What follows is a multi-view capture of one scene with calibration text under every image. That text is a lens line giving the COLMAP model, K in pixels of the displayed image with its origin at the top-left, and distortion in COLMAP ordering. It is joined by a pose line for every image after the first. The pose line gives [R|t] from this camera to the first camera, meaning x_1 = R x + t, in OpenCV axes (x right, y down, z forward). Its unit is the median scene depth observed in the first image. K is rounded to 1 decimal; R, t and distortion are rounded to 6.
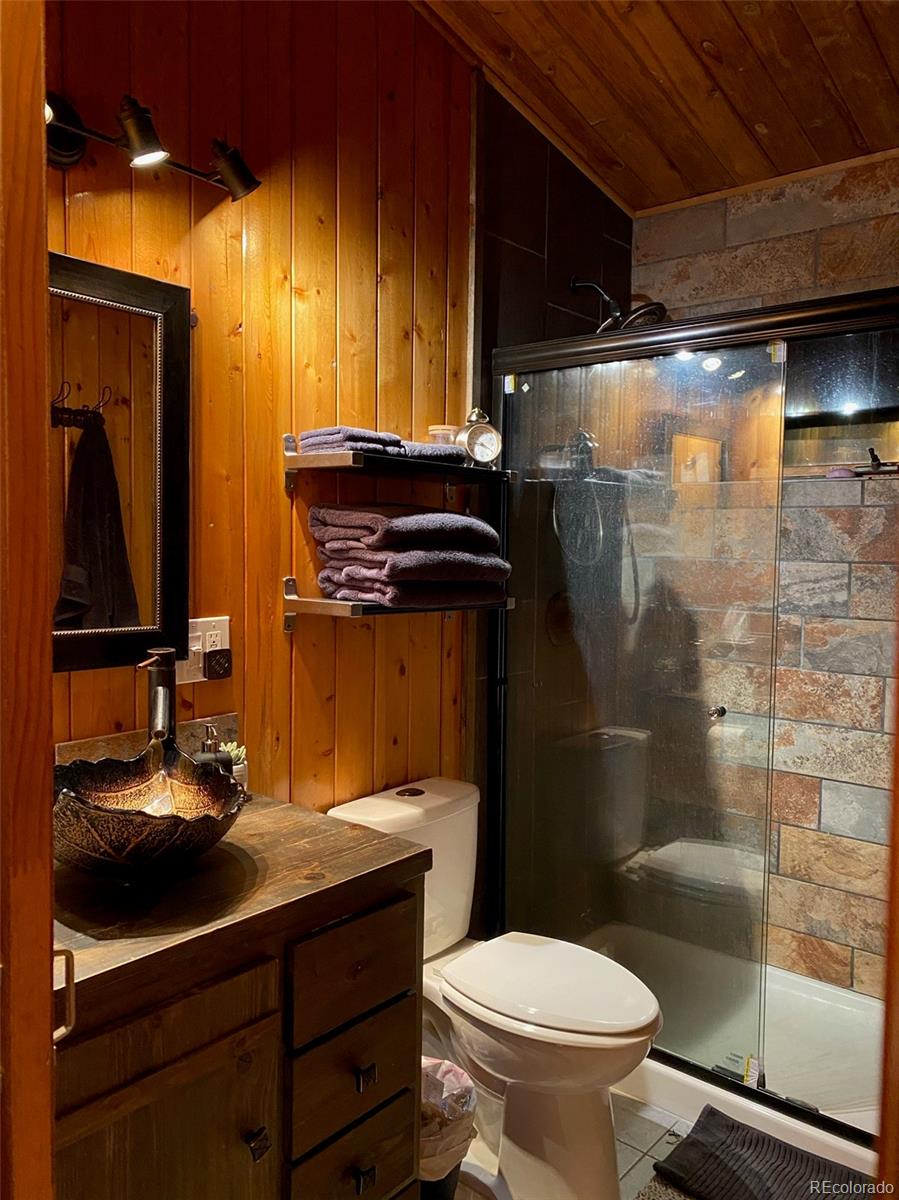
lens RADIAL K [[908.3, 0, 449.5], [0, 908.3, 600.0], [0, 0, 1]] dist [-0.001717, -0.002124]
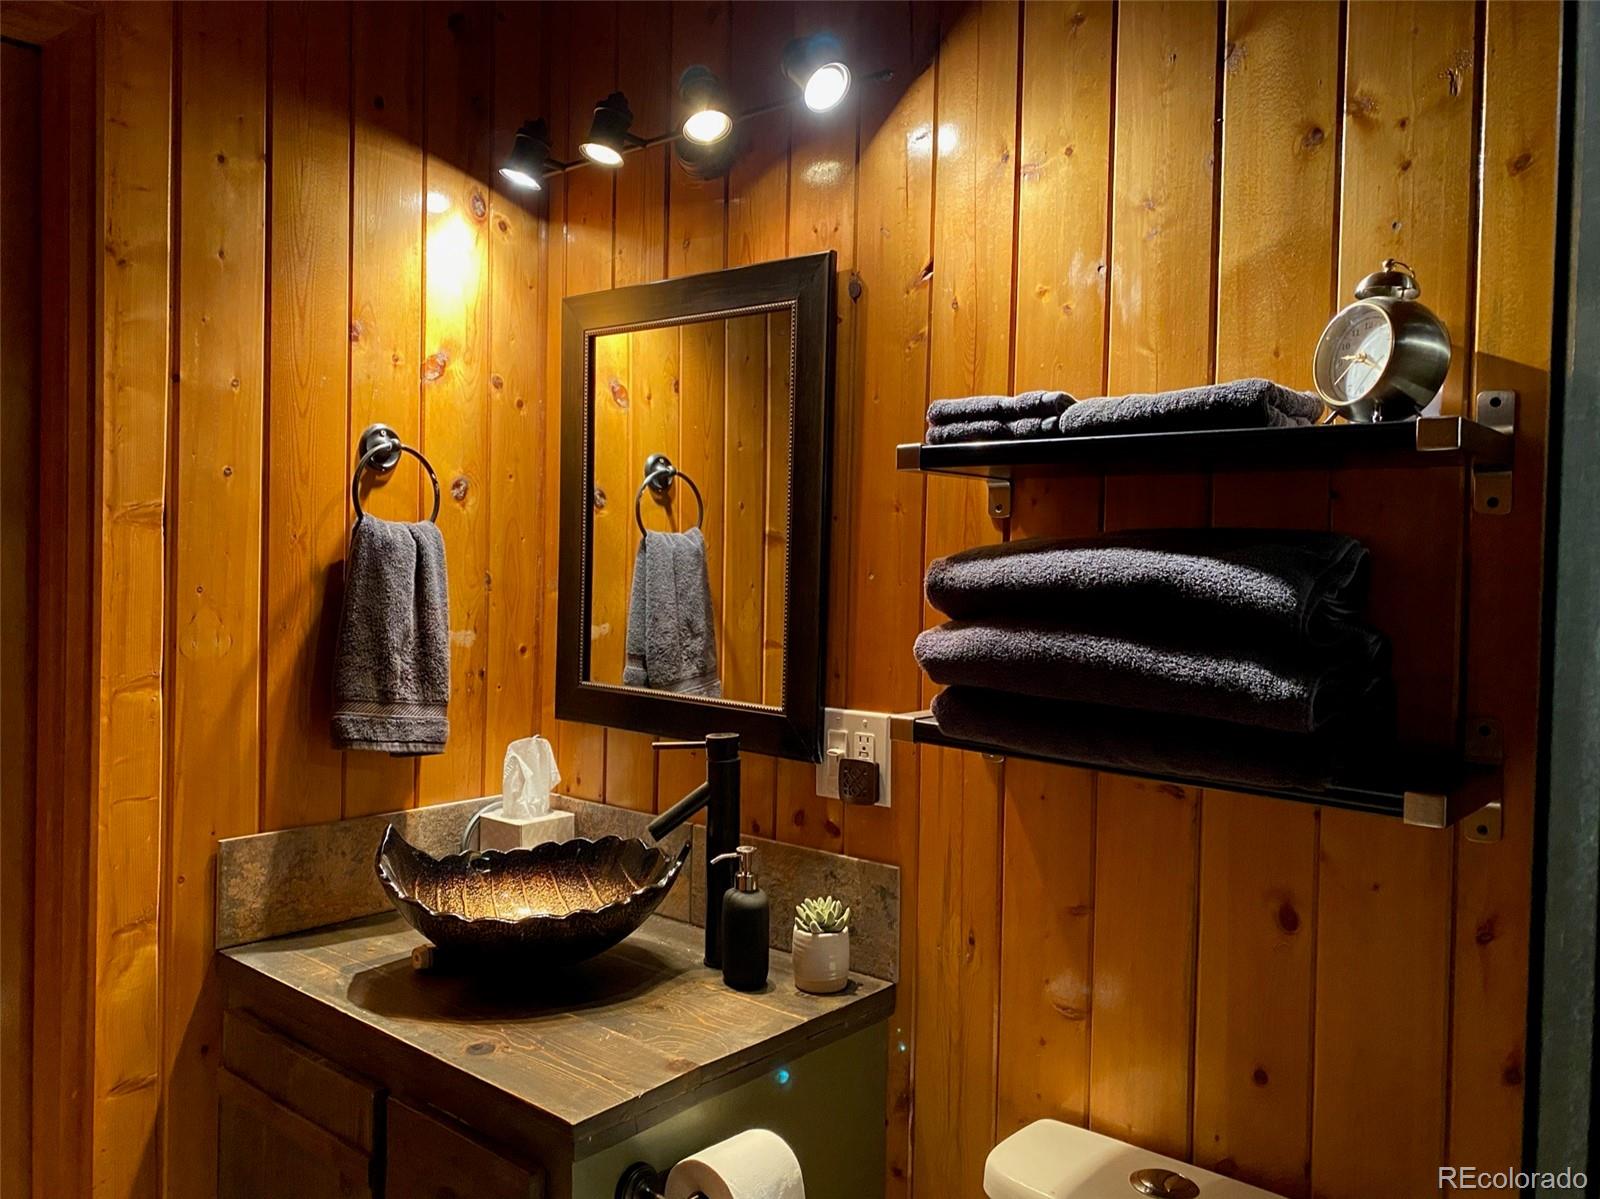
lens RADIAL K [[1206.2, 0, 800.0], [0, 1206.2, 579.9], [0, 0, 1]] dist [0.030313, -0.002492]
pose [[-0.004109, 0.000185, -0.999992, 0.624457], [-0.088966, 0.996035, 0.000550, -0.073174], [0.996026, 0.088967, -0.004076, 0.921923]]
